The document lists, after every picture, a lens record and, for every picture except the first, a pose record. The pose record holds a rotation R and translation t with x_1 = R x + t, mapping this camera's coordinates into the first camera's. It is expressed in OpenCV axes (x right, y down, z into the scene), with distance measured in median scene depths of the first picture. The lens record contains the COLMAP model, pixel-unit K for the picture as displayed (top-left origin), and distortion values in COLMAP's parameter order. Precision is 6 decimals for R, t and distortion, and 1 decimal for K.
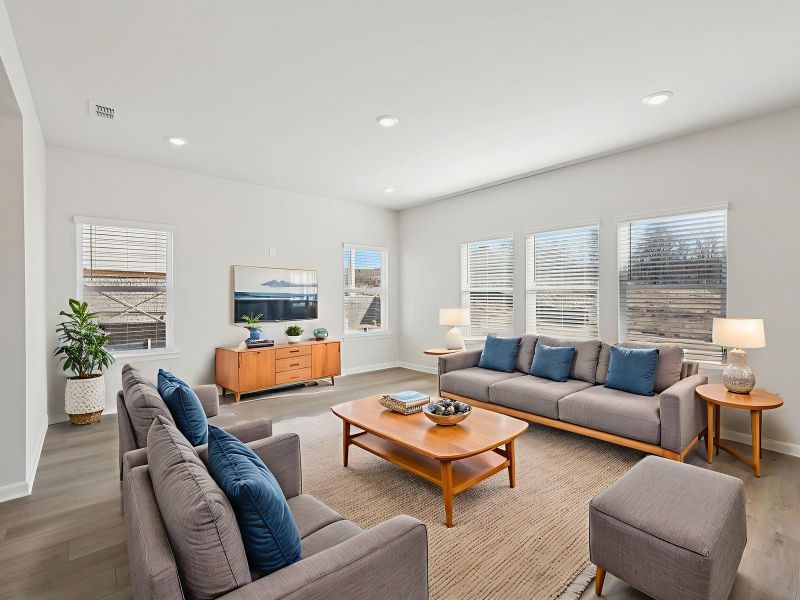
lens RADIAL K [[364.8, 0, 387.2], [0, 364.8, 297.9], [0, 0, 1]] dist [-0.005028, -0.000549]
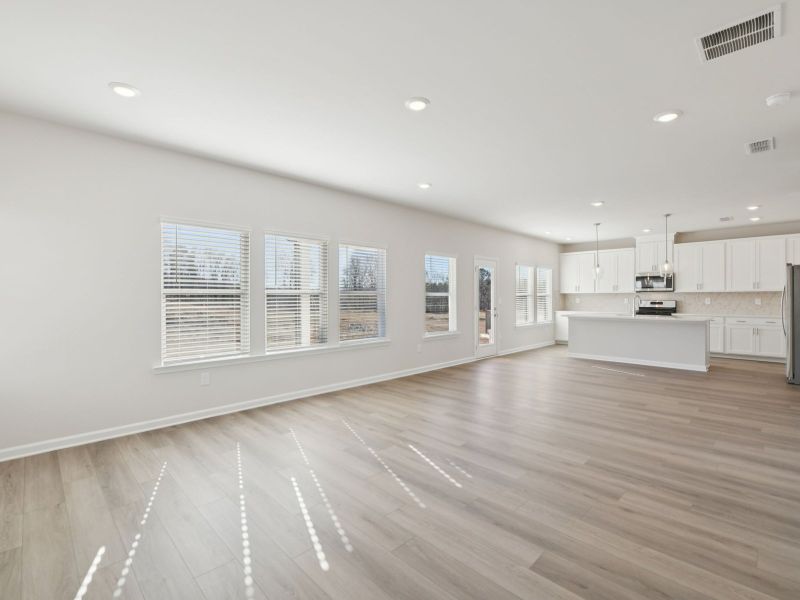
lens RADIAL K [[364.8, 0, 397.2], [0, 364.8, 296.6], [0, 0, 1]] dist [-0.005028, -0.000549]
pose [[-0.084118, 0.005853, 0.996439, -0.631954], [0.009119, 0.999945, -0.005104, -0.005644], [-0.996414, 0.008657, -0.084167, 0.824563]]
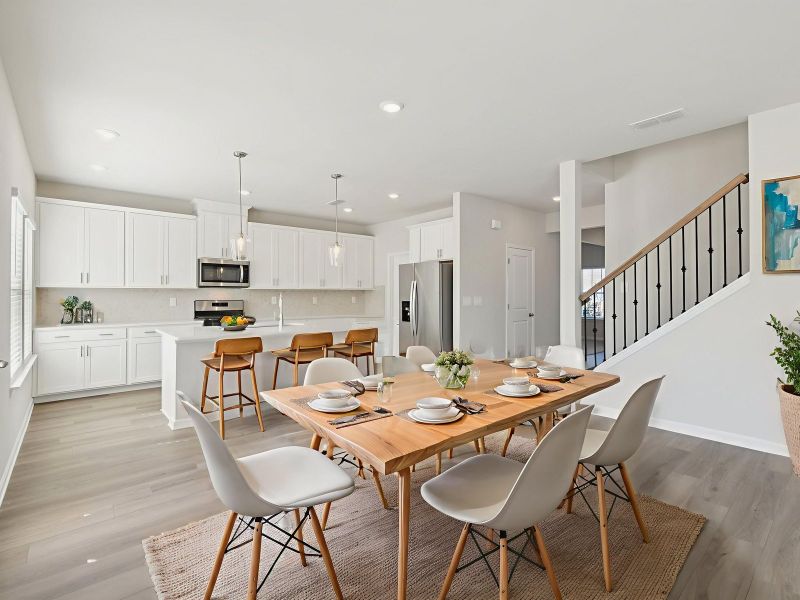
lens RADIAL K [[388.2, 0, 400.8], [0, 388.2, 297.9], [0, 0, 1]] dist [0.000568, 0.000765]
pose [[-0.999792, 0.005850, -0.019526, 0.663727], [0.005564, 0.999877, 0.014664, -0.009420], [0.019610, 0.014553, -0.999702, 0.688599]]
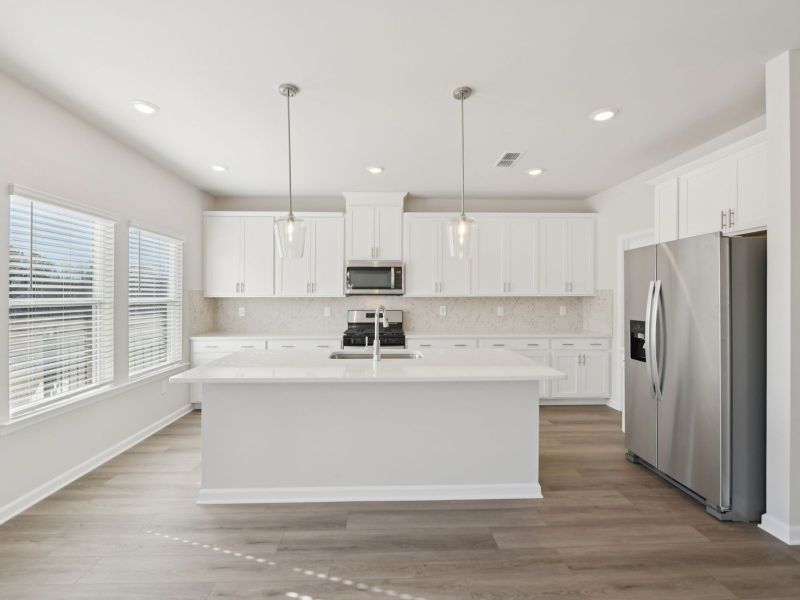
lens RADIAL K [[364.8, 0, 395.7], [0, 364.8, 296.3], [0, 0, 1]] dist [-0.005028, -0.000549]
pose [[-0.794329, 0.009960, 0.607406, 0.560563], [0.009679, 0.999946, -0.003739, -0.023172], [-0.607411, 0.002909, -0.794383, 0.061473]]
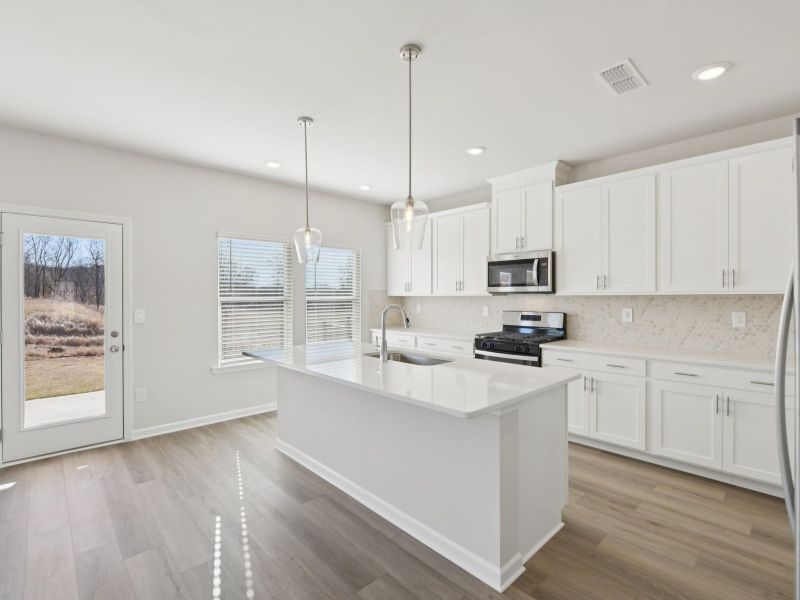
lens RADIAL K [[388.2, 0, 392.4], [0, 388.2, 293.1], [0, 0, 1]] dist [0.000568, 0.000765]
pose [[-0.053814, 0.016064, 0.998422, 0.306717], [0.006944, 0.999852, -0.015713, -0.018816], [-0.998527, 0.006087, -0.053918, -0.416506]]
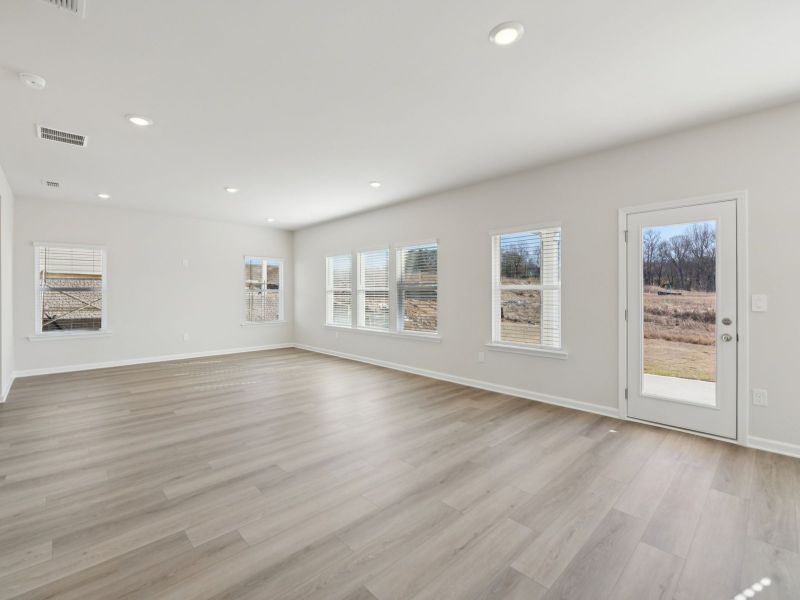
lens RADIAL K [[364.8, 0, 396.6], [0, 364.8, 292.2], [0, 0, 1]] dist [-0.005028, -0.000549]
pose [[0.997846, 0.000153, 0.065594, 0.483940], [0.000524, 0.999947, -0.010306, 0.001679], [-0.065592, 0.010318, 0.997793, -0.533381]]
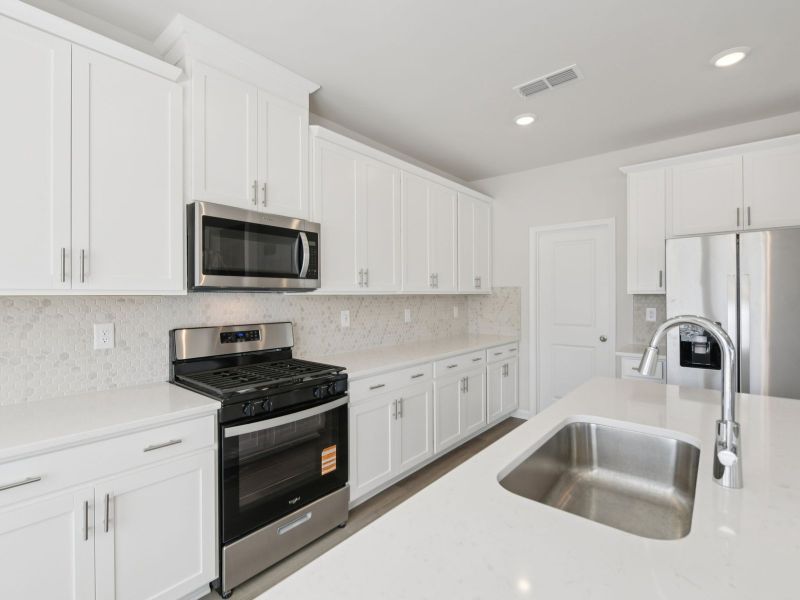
lens RADIAL K [[388.2, 0, 401.2], [0, 388.2, 297.9], [0, 0, 1]] dist [0.000568, 0.000765]
pose [[-0.980757, 0.013108, -0.194793, 1.221090], [0.011341, 0.999884, 0.010181, -0.025033], [0.194904, 0.007775, -0.980792, -0.244152]]
